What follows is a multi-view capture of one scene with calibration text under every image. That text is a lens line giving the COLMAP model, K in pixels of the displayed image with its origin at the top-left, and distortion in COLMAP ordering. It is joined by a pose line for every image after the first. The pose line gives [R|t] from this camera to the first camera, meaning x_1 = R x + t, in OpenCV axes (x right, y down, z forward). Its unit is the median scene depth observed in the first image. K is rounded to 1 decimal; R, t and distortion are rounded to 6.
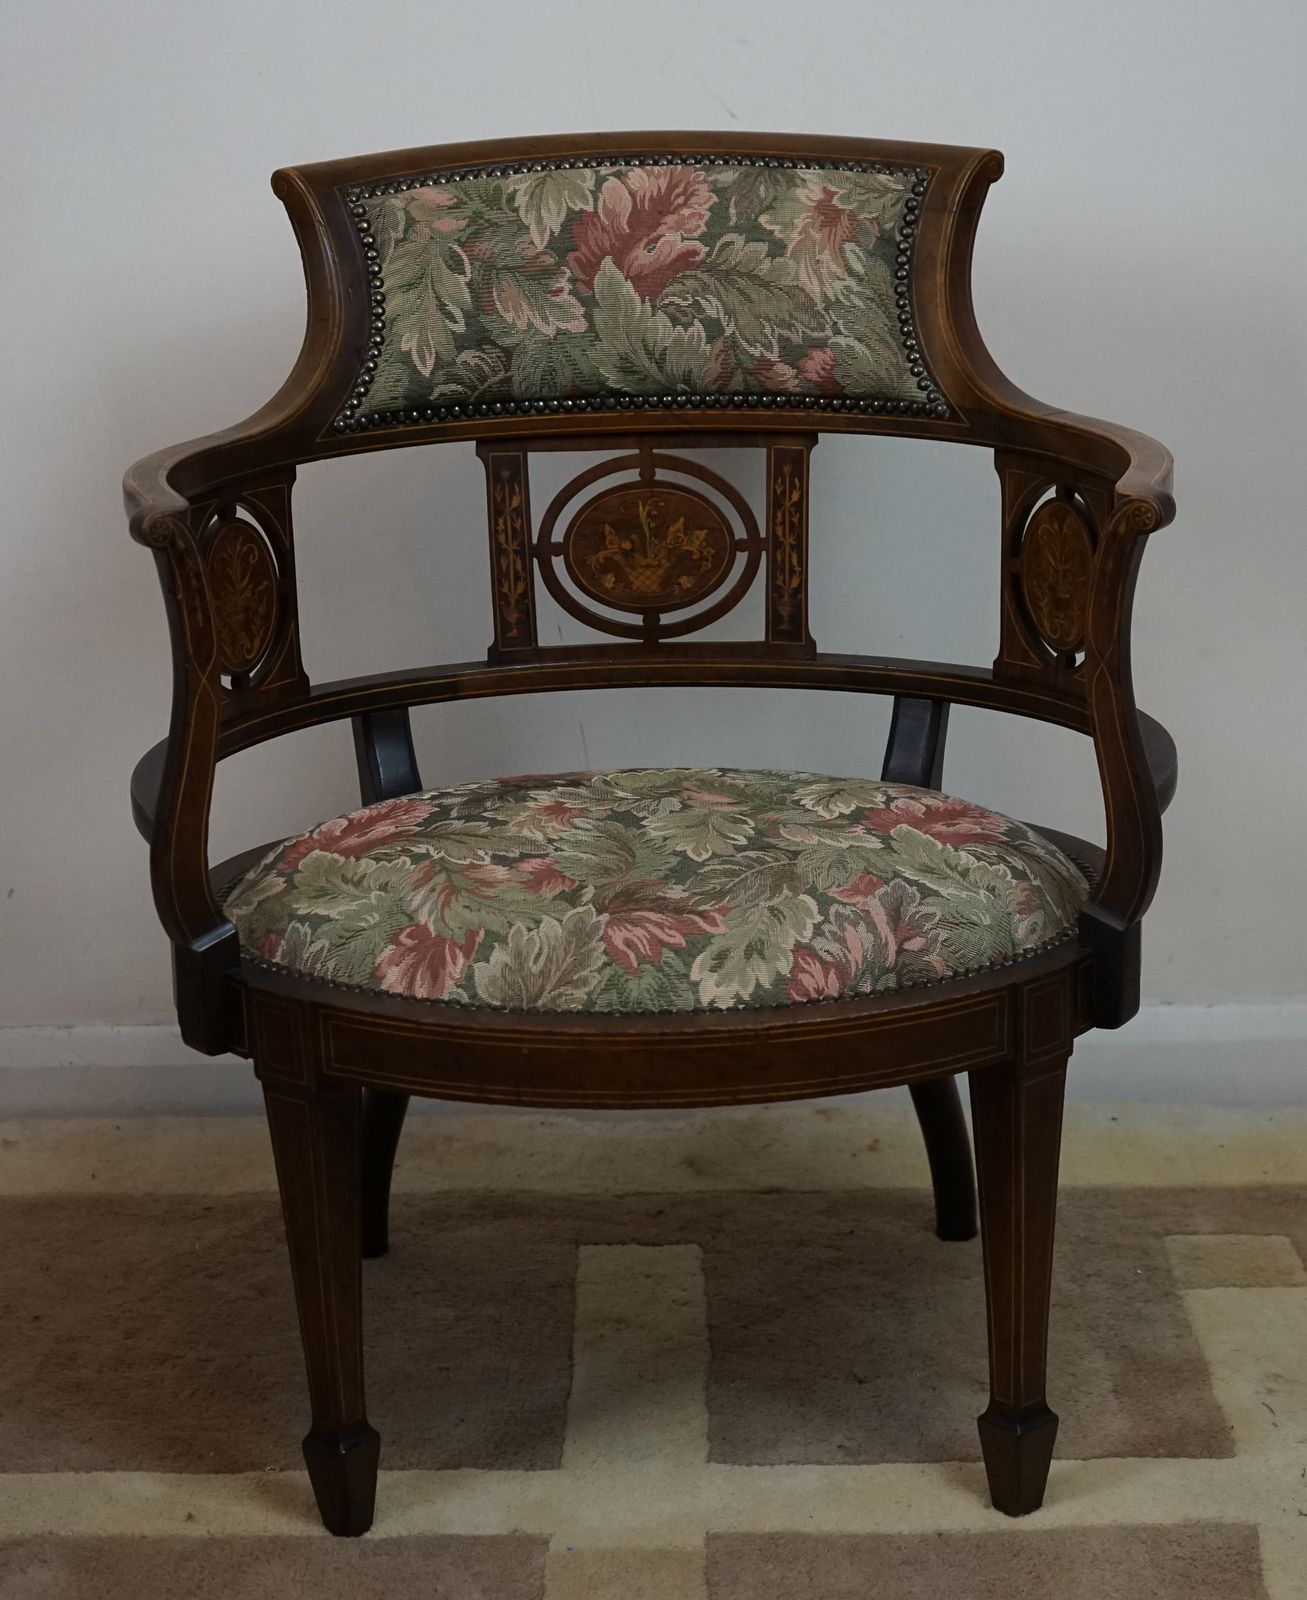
lens RADIAL K [[3583.4, 0, 758.4], [0, 3583.4, 802.3], [0, 0, 1]] dist [-0.052850, 0.000000]
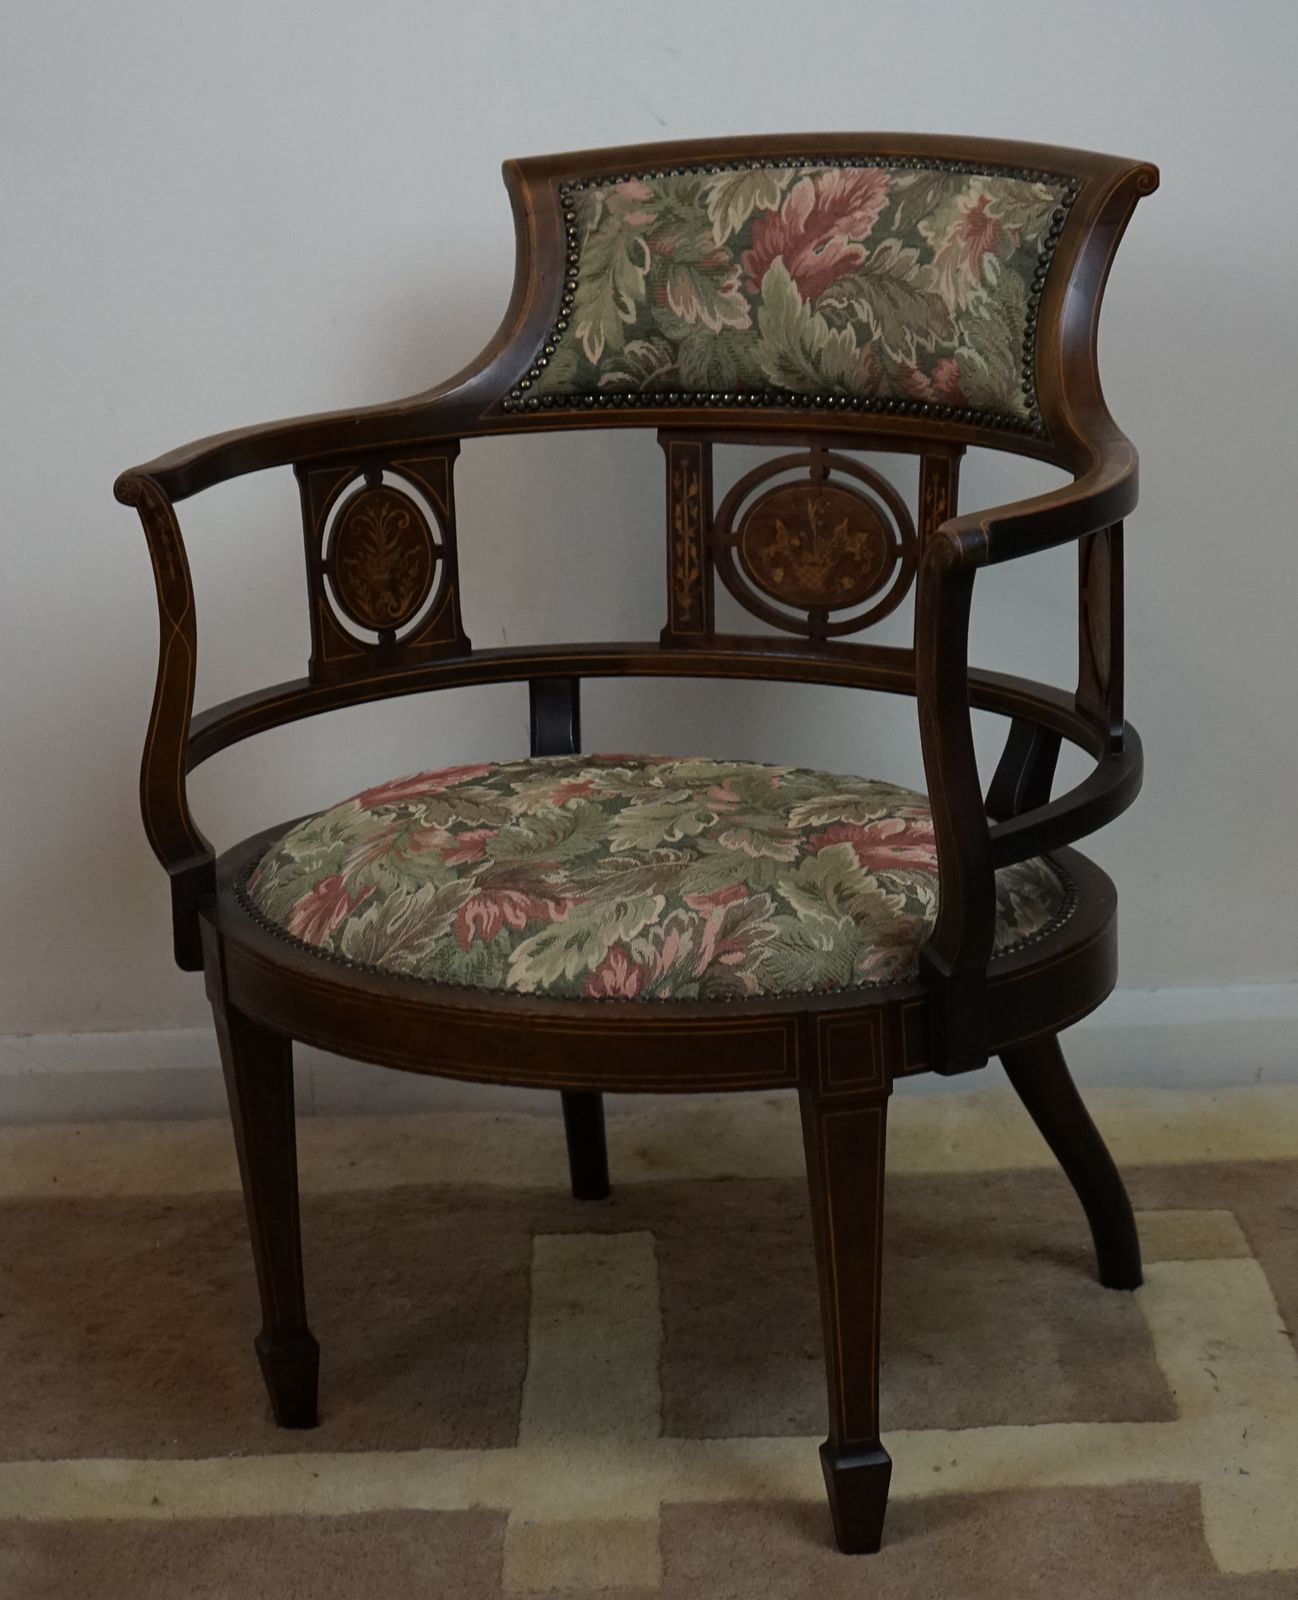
lens RADIAL K [[3604.6, 0, 672.9], [0, 3604.6, 807.9], [0, 0, 1]] dist [-0.048319, 0.000000]
pose [[0.860781, 0.118856, -0.494904, 0.457936], [-0.111401, 0.992771, 0.044667, -0.039673], [0.496635, 0.016684, 0.867799, 0.102769]]
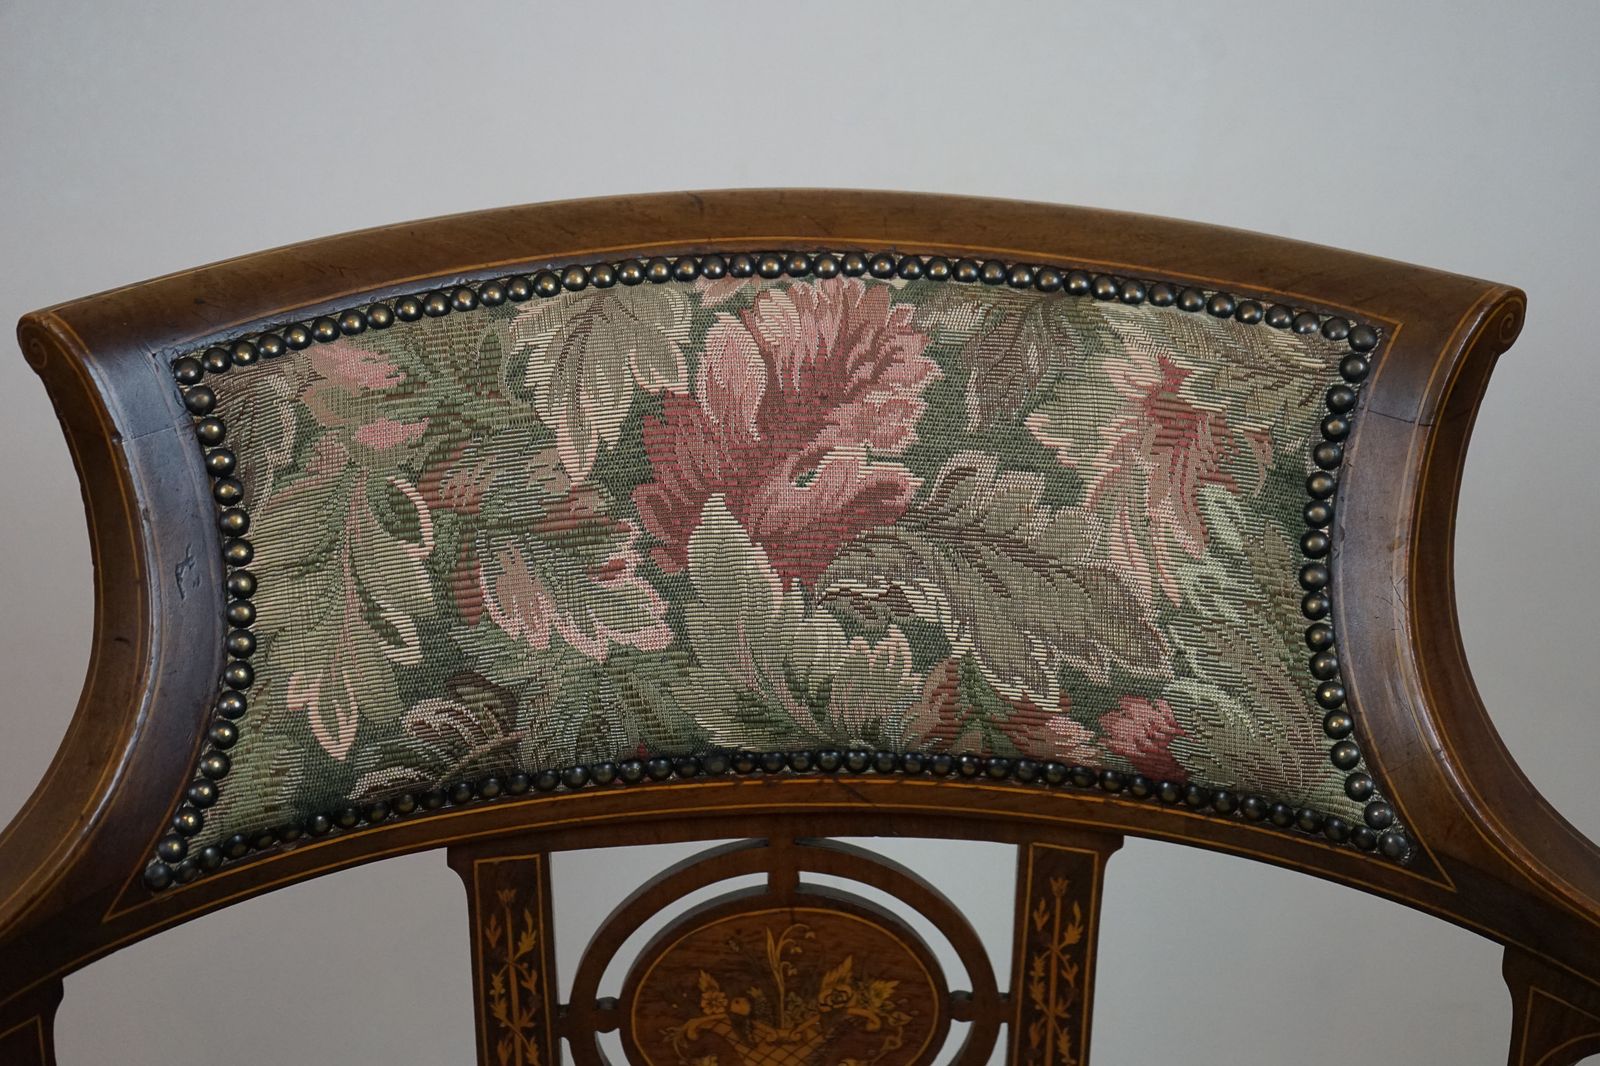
lens RADIAL K [[2762.6, 0, 822.1], [0, 2762.6, 537.6], [0, 0, 1]] dist [-0.047213, 0.000000]
pose [[0.999567, 0.018141, 0.023187, -0.036477], [-0.021288, 0.989405, 0.143616, -0.202123], [-0.020336, -0.144047, 0.989362, 0.629123]]
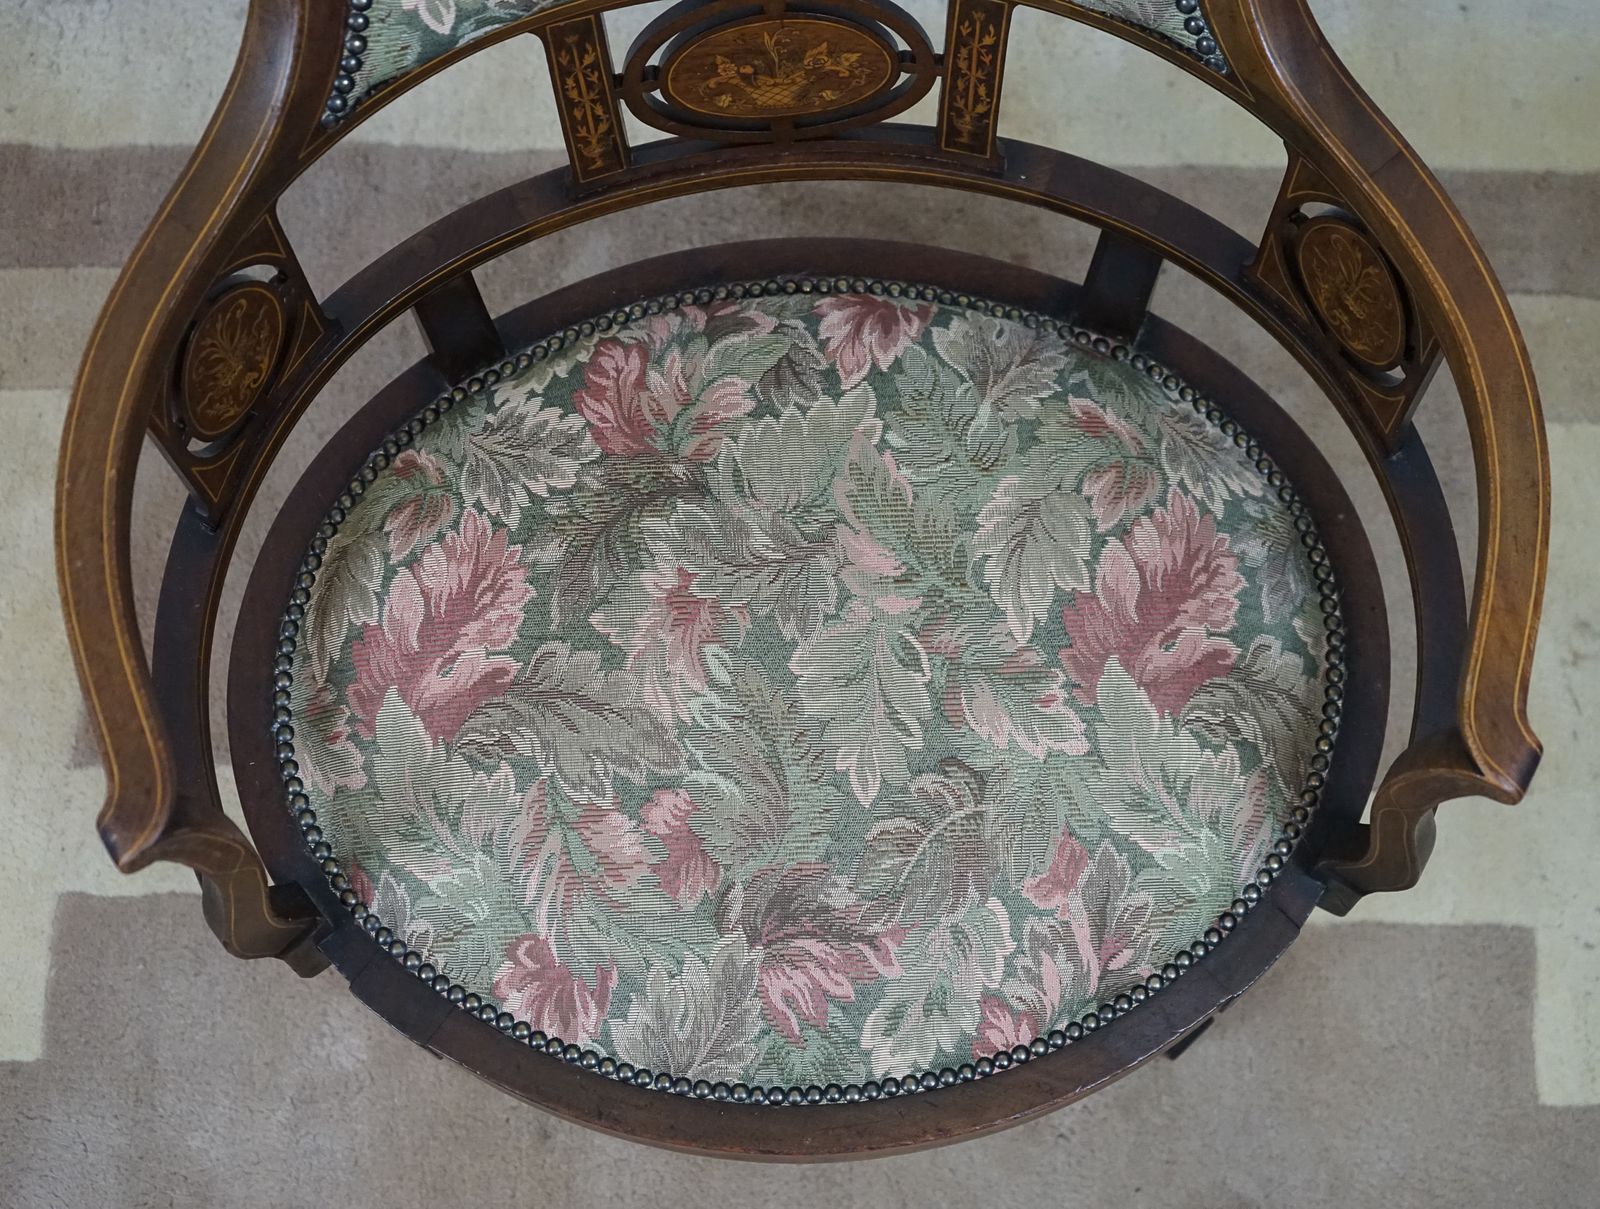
lens RADIAL K [[2708.5, 0, 799.7], [0, 2708.5, 659.0], [0, 0, 1]] dist [0.020719, 0.000000]
pose [[0.999941, -0.010772, -0.001668, -0.027372], [0.007117, 0.529236, 0.848445, -0.480050], [-0.008257, -0.848406, 0.529282, 0.630318]]
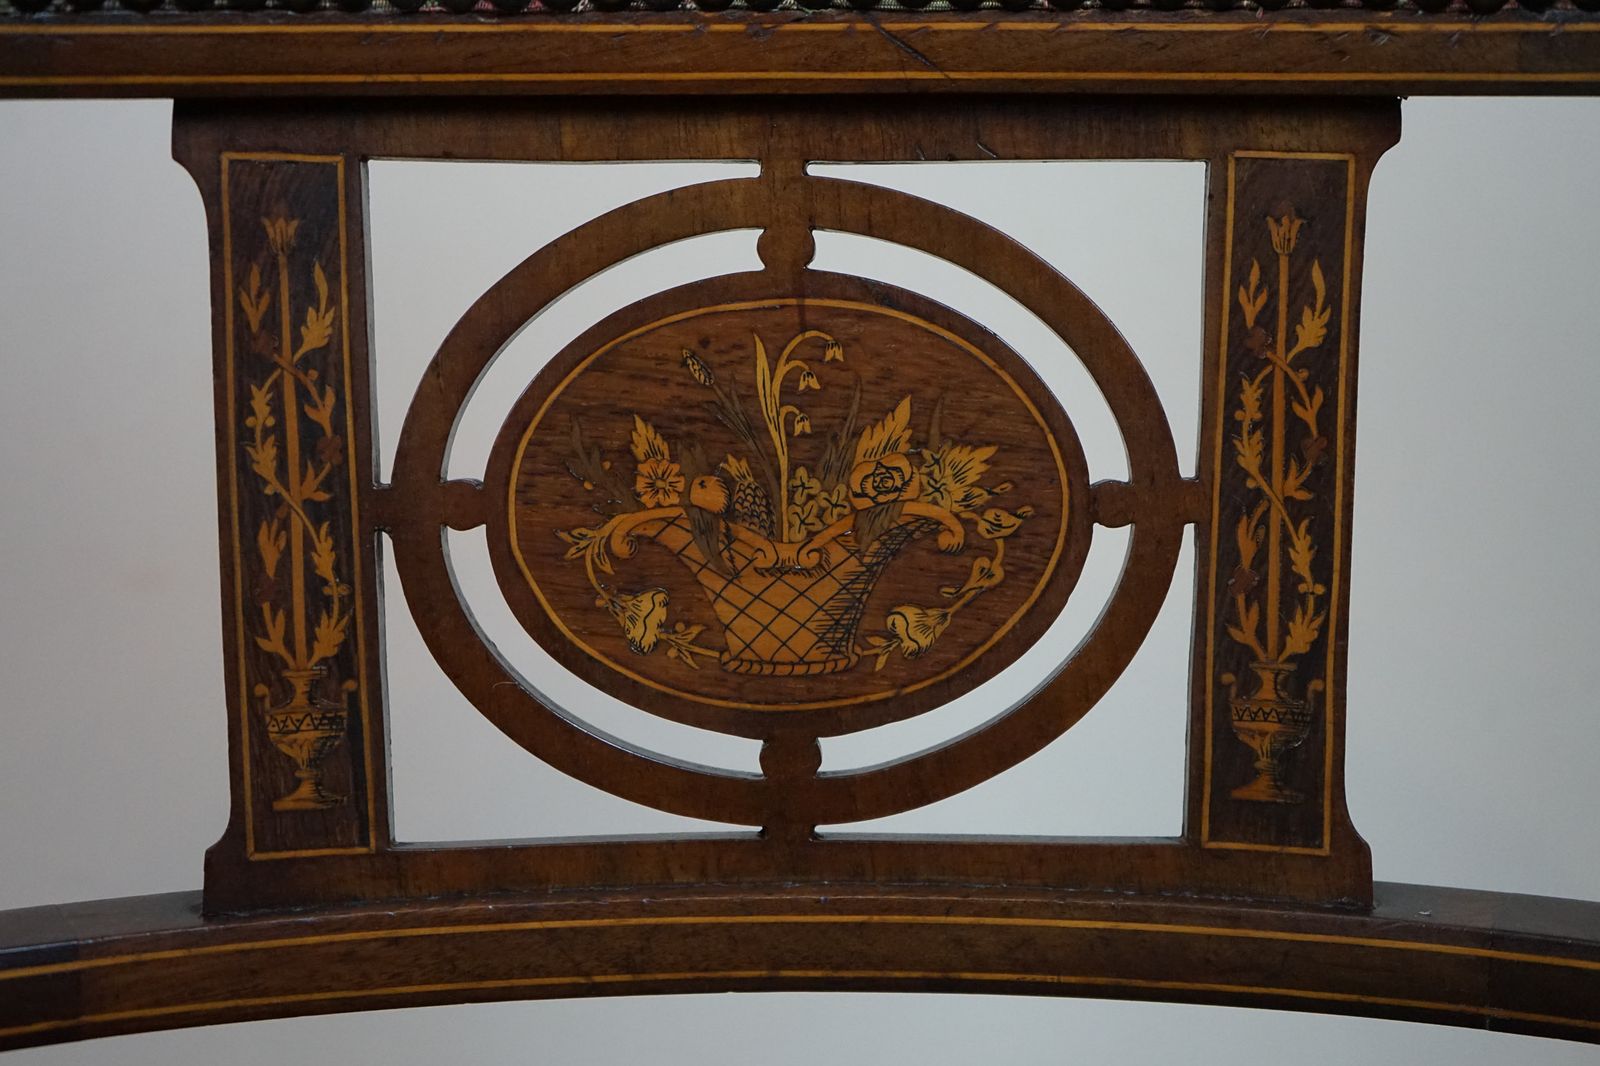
lens RADIAL K [[2762.6, 0, 822.0], [0, 2762.6, 519.1], [0, 0, 1]] dist [-0.047213, 0.000000]
pose [[0.999748, 0.016888, -0.014772, -0.025132], [-0.018363, 0.994169, -0.106262, -0.047804], [0.012891, 0.106506, 0.994228, 0.800945]]
